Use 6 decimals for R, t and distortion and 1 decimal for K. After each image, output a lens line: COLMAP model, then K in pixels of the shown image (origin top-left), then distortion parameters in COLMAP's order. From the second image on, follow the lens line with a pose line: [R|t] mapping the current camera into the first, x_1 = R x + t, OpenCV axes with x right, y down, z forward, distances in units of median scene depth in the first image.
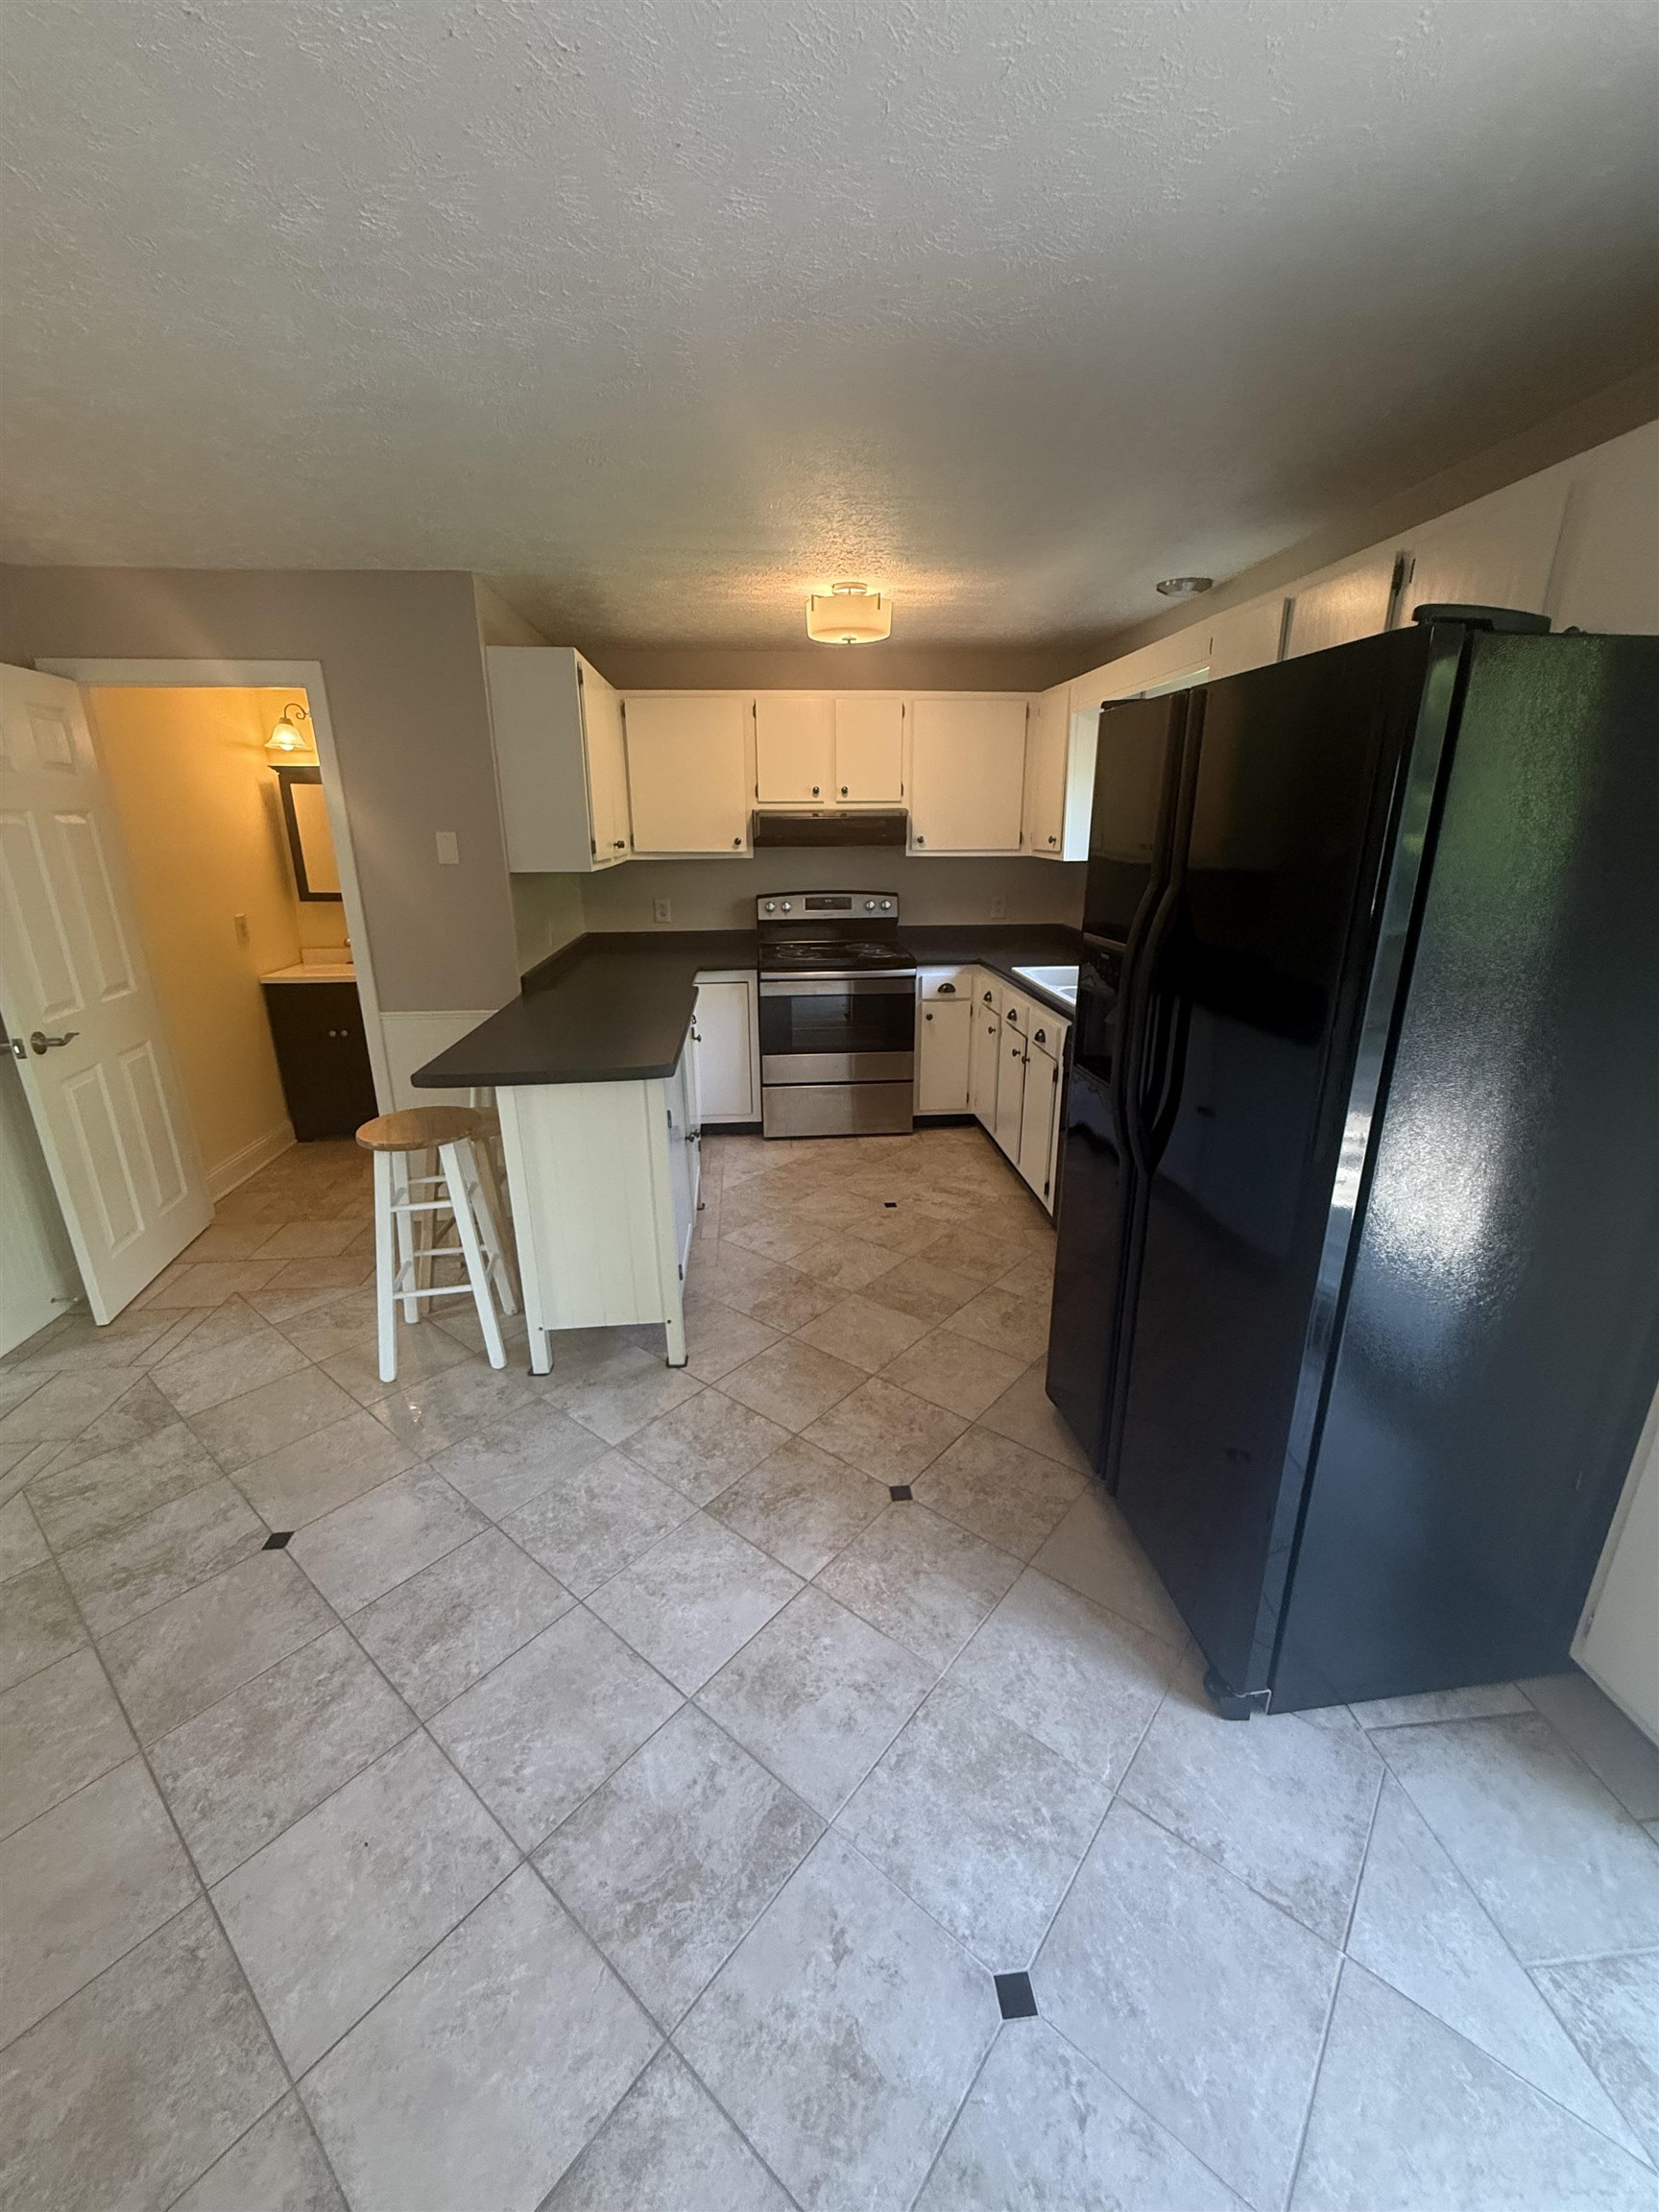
lens RADIAL K [[884.9, 0, 829.7], [0, 884.9, 1099.0], [0, 0, 1]] dist [0.001062, 0.000191]
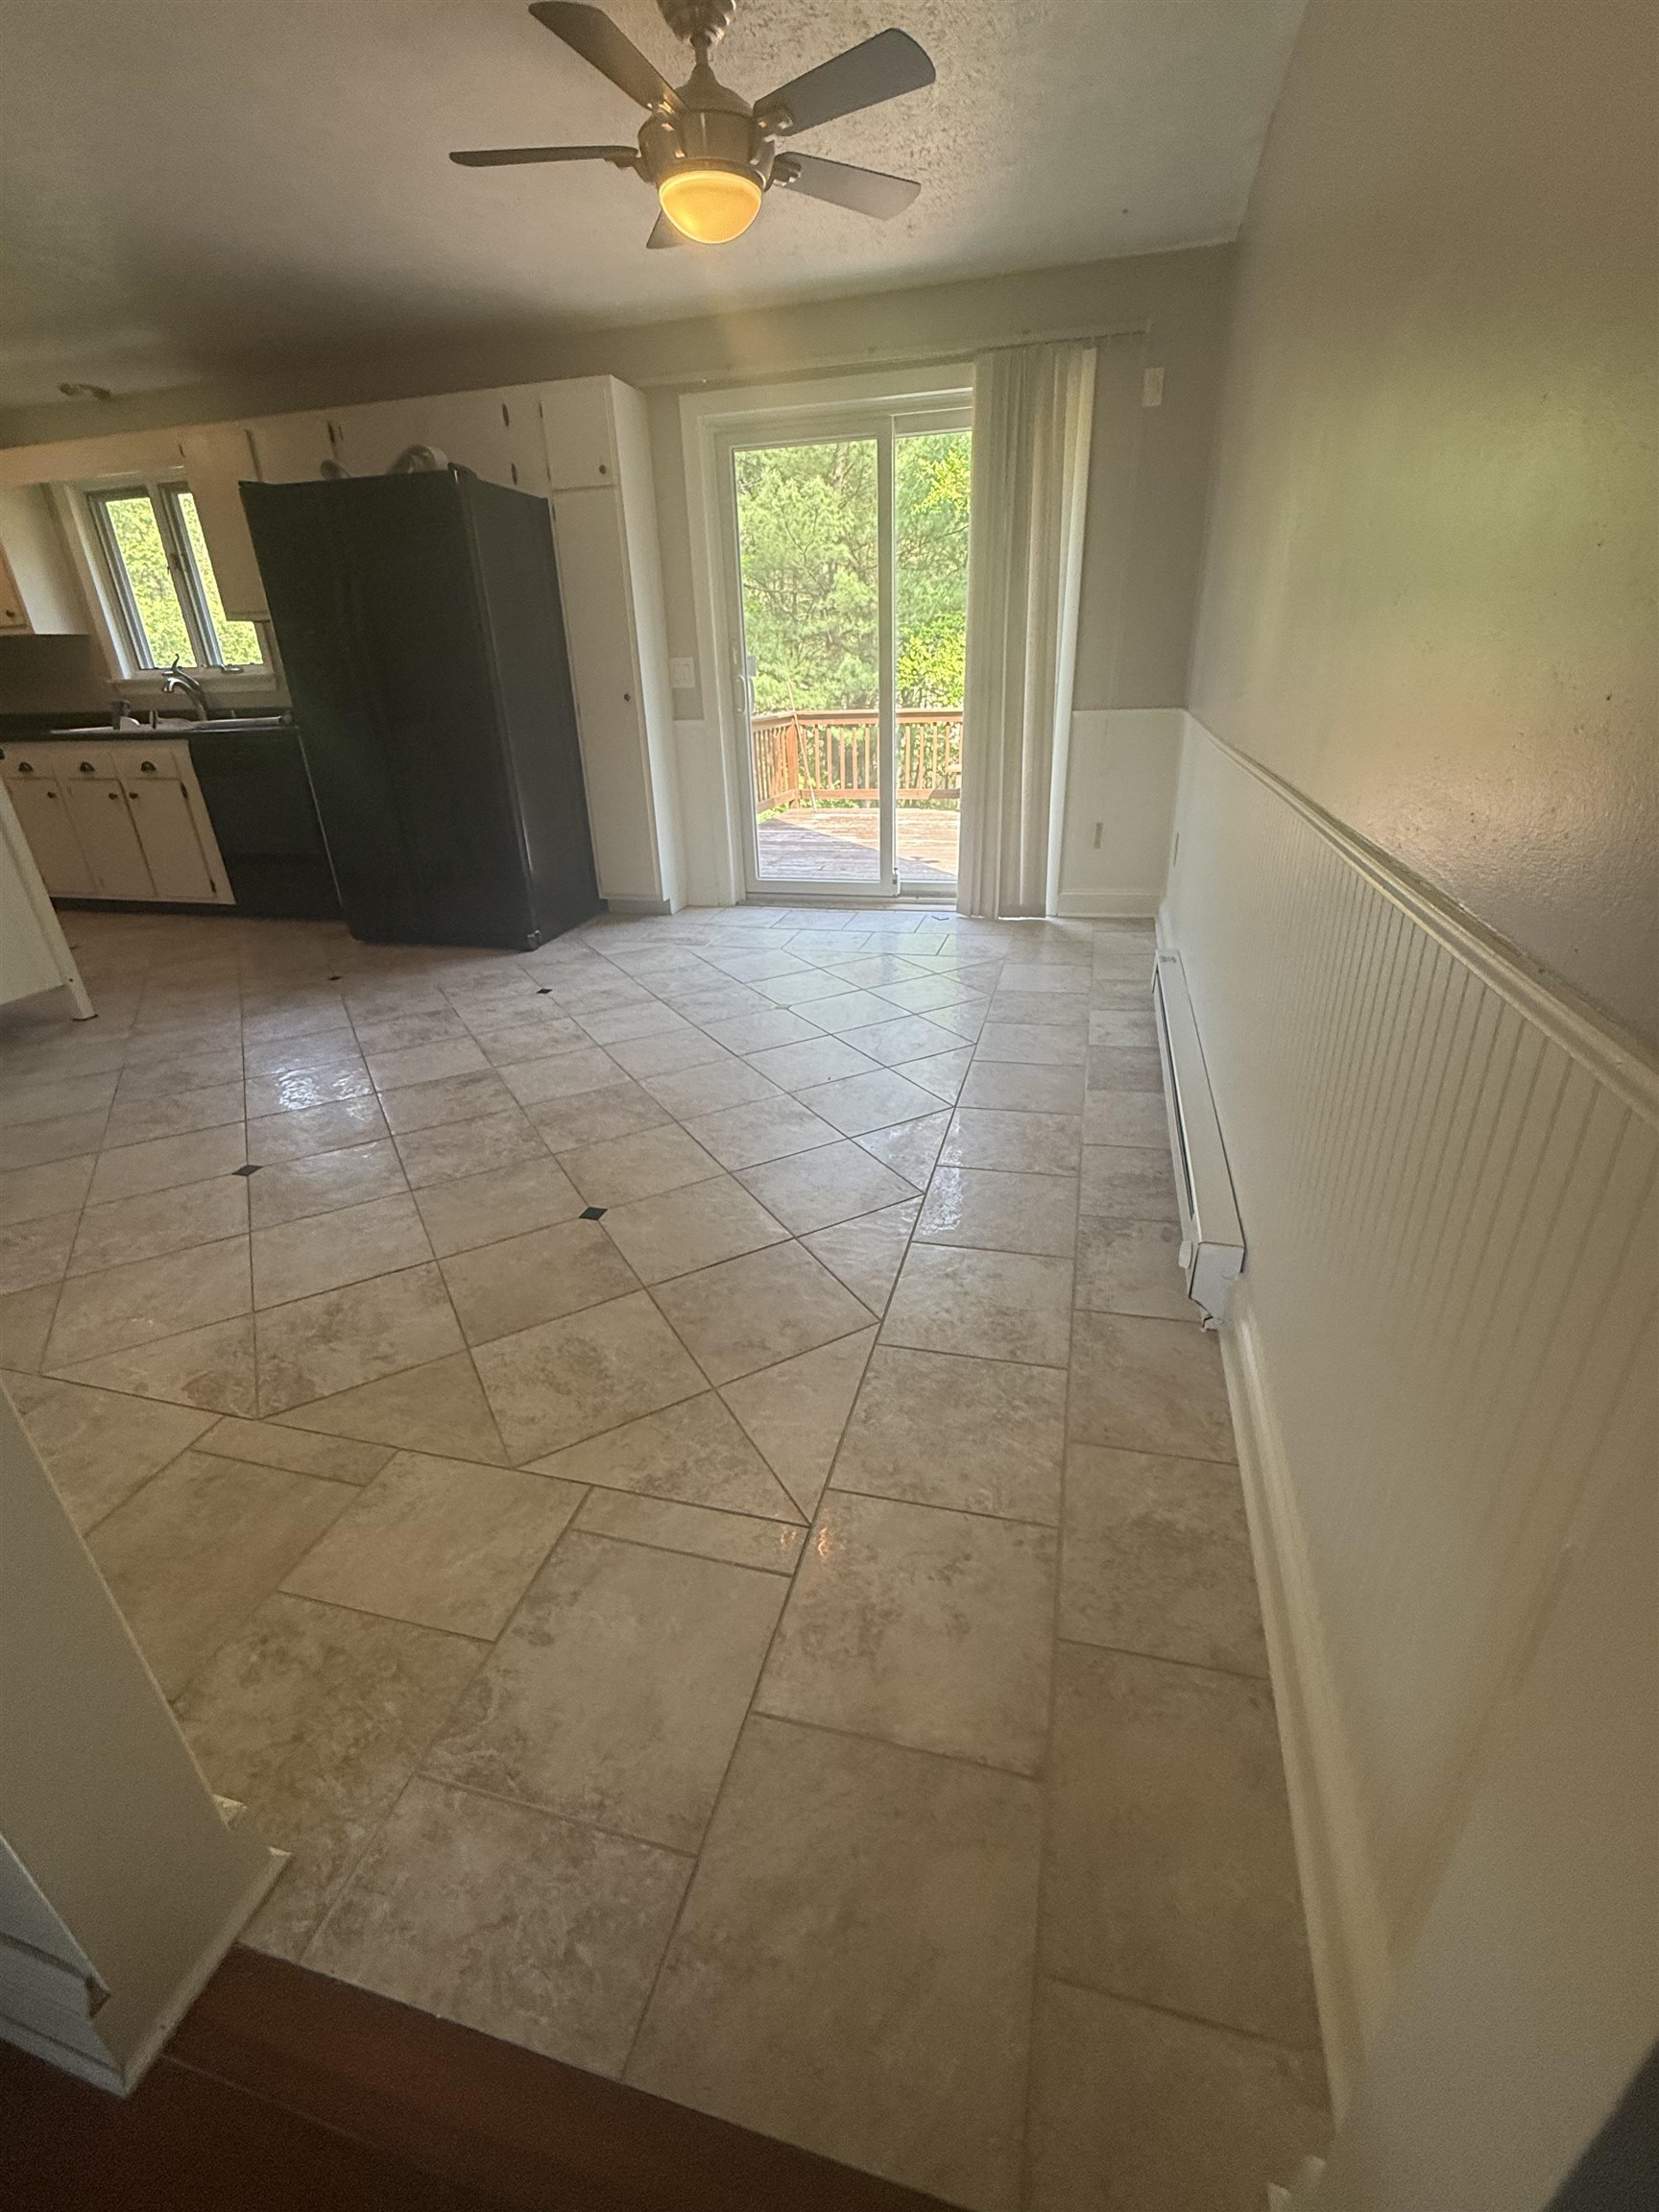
lens RADIAL K [[951.2, 0, 829.5], [0, 951.2, 1106.0], [0, 0, 1]] dist [0.001142, 0.000615]
pose [[0.345849, -0.400461, 0.848540, -0.891287], [0.310349, 0.902268, 0.299325, 0.300447], [-0.885478, 0.159822, 0.436331, -0.426650]]
